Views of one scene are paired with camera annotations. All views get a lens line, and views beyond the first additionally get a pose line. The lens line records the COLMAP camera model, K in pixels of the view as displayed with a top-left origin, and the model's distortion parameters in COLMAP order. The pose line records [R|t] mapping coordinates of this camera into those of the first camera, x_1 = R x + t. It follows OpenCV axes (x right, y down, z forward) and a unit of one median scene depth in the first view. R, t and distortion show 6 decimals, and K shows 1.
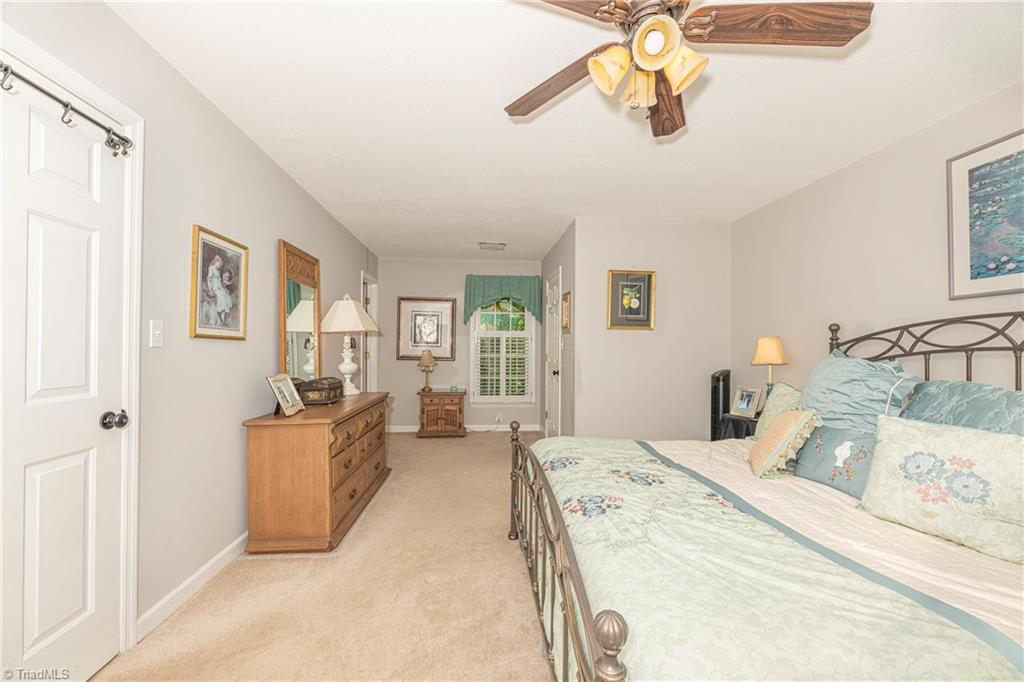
lens RADIAL K [[419.9, 0, 507.9], [0, 419.9, 345.9], [0, 0, 1]] dist [-0.000780, -0.000021]
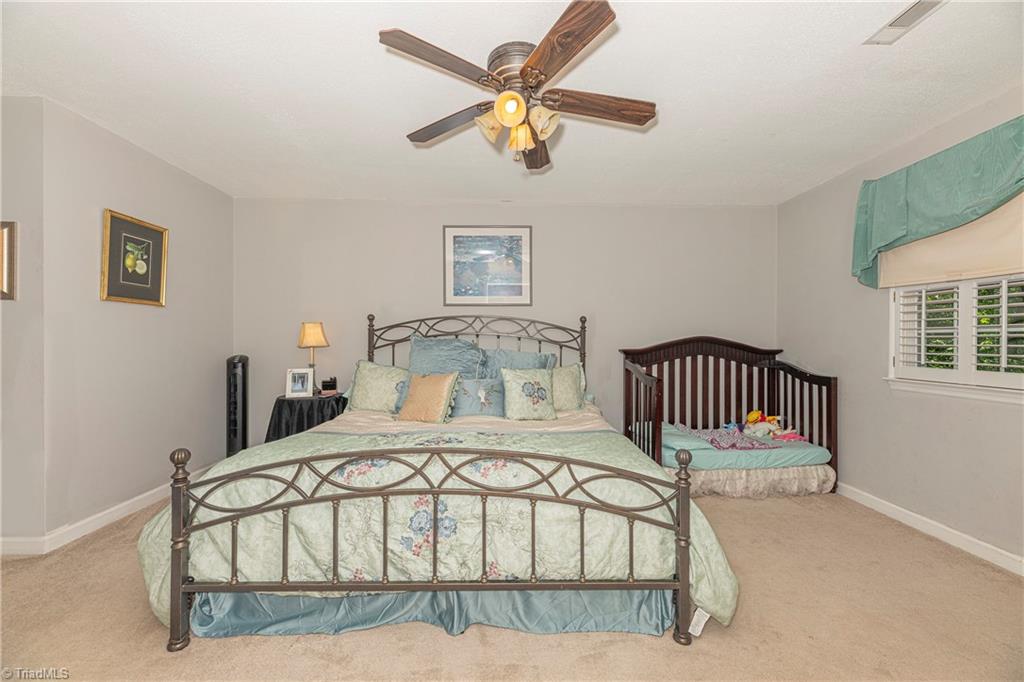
lens RADIAL K [[419.9, 0, 508.5], [0, 419.9, 337.5], [0, 0, 1]] dist [-0.000780, -0.000021]
pose [[0.056875, 0.002141, 0.998379, -0.383603], [-0.009950, 0.999949, -0.001577, 0.012761], [-0.998332, -0.009845, 0.056894, 0.353476]]
